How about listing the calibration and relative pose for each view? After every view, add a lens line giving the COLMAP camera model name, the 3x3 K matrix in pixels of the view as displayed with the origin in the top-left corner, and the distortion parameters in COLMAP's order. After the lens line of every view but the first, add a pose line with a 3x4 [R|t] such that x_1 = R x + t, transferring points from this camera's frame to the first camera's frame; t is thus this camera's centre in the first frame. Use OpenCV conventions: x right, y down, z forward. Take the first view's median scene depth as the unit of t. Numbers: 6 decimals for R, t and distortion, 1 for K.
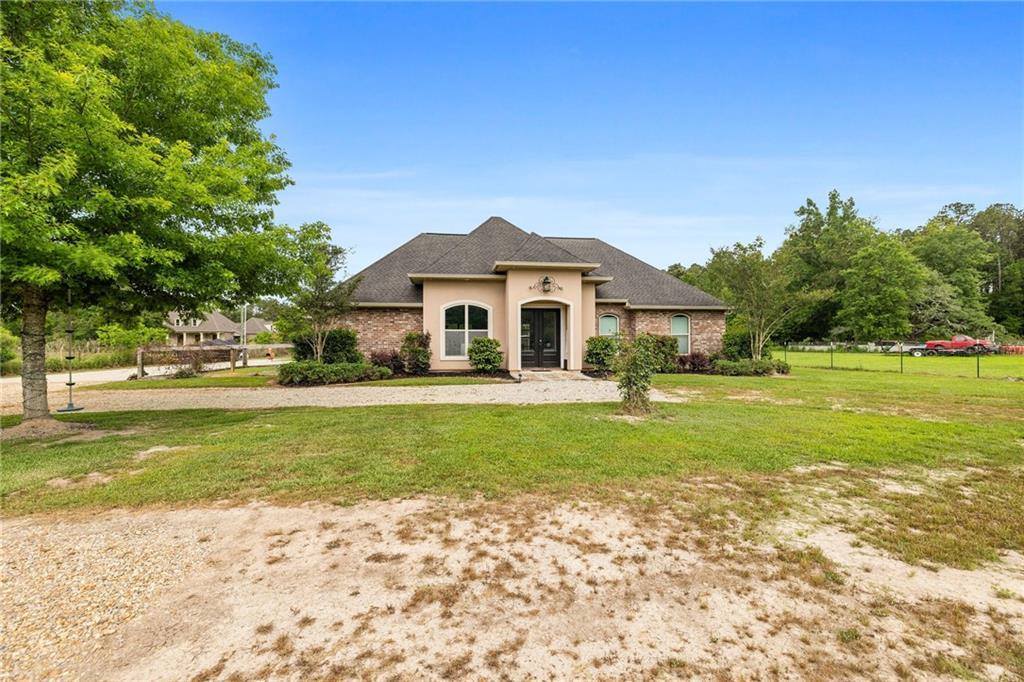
lens RADIAL K [[432.3, 0, 512.0], [0, 432.3, 341.0], [0, 0, 1]] dist [0.000230, 0.000216]
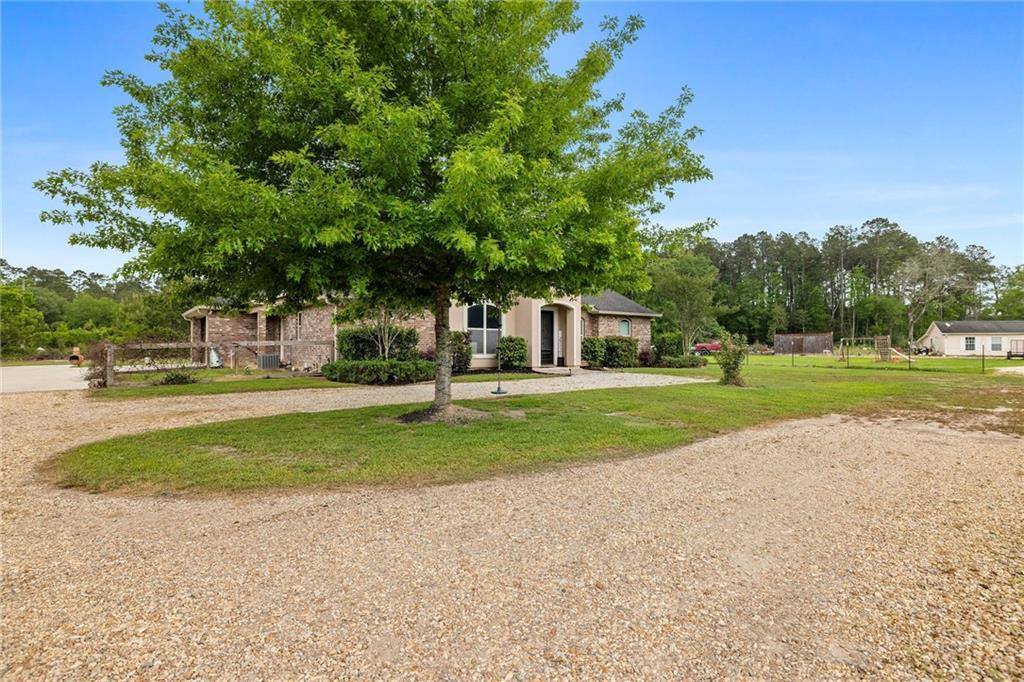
lens RADIAL K [[508.6, 0, 512.0], [0, 508.6, 341.0], [0, 0, 1]] dist [-0.039313, -0.000137]
pose [[0.876347, 0.006983, 0.481629, -0.648872], [-0.005319, 0.999974, -0.004821, 0.008939], [-0.481651, 0.001663, 0.876362, -0.097241]]
